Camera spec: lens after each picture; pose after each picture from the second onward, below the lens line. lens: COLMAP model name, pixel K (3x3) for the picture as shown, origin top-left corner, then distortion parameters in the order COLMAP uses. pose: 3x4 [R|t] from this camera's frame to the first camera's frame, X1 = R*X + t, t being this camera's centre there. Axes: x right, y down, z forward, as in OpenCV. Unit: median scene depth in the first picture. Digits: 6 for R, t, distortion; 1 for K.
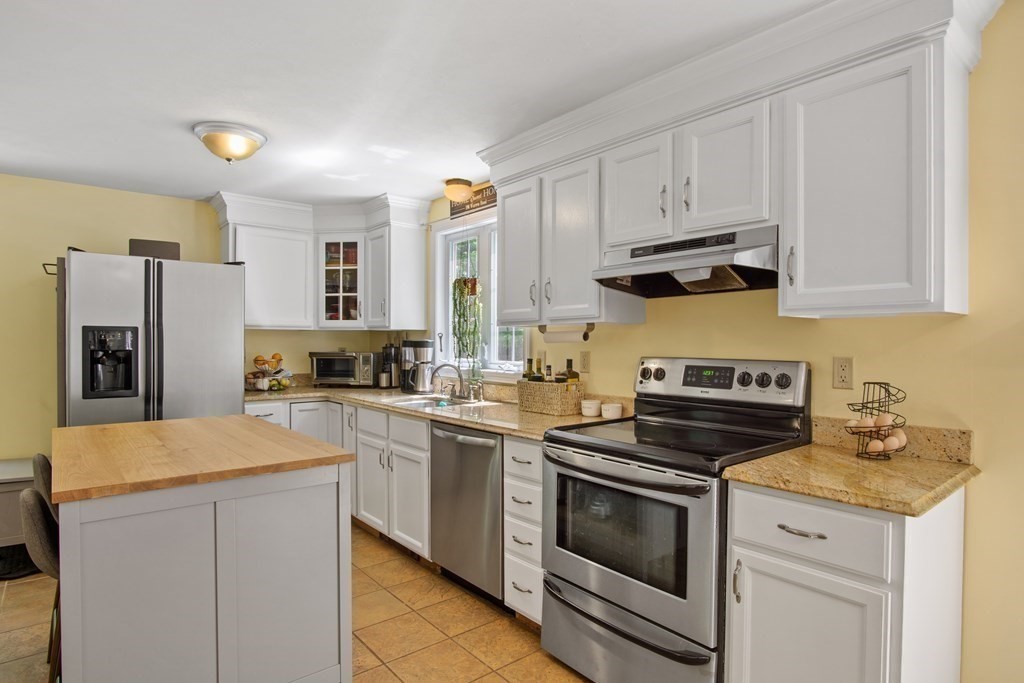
lens RADIAL K [[555.7, 0, 512.0], [0, 555.7, 341.5], [0, 0, 1]] dist [-0.028153, -0.000121]
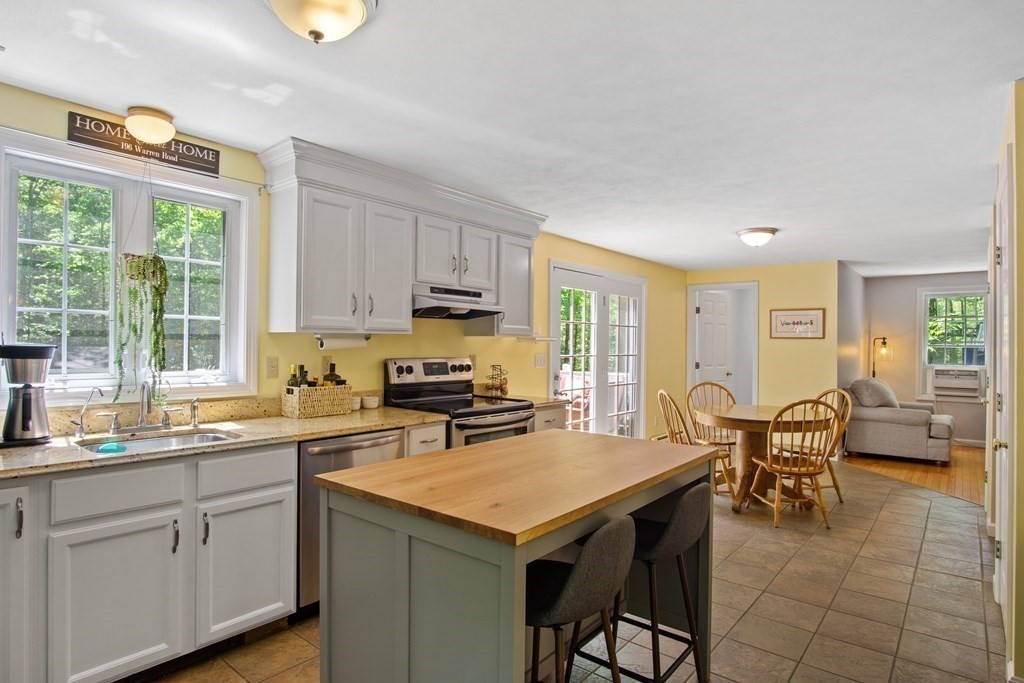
lens RADIAL K [[555.7, 0, 512.0], [0, 555.7, 341.5], [0, 0, 1]] dist [-0.028153, -0.000121]
pose [[-0.191270, -0.002050, 0.981535, -1.264413], [-0.012483, 0.999922, -0.000344, -0.019866], [-0.981458, -0.012318, -0.191281, 1.036910]]
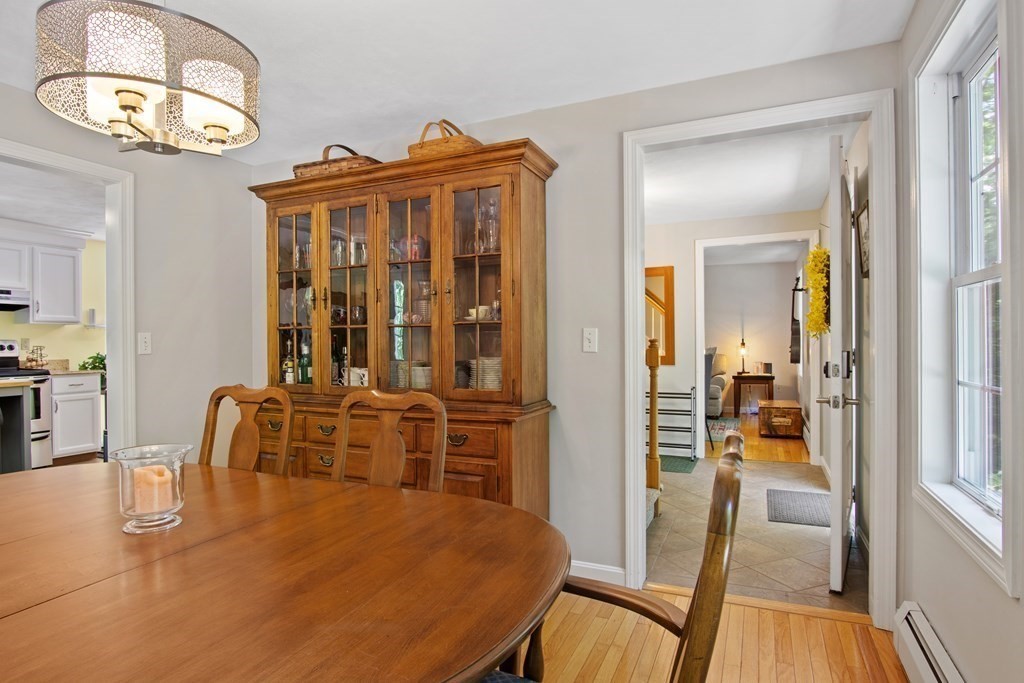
lens RADIAL K [[555.7, 0, 512.0], [0, 555.7, 341.5], [0, 0, 1]] dist [-0.028153, -0.000121]
pose [[-0.448731, -0.001749, 0.893665, -2.425960], [0.003242, 0.999988, 0.003585, 0.034837], [-0.893661, 0.004506, -0.448720, 0.025131]]
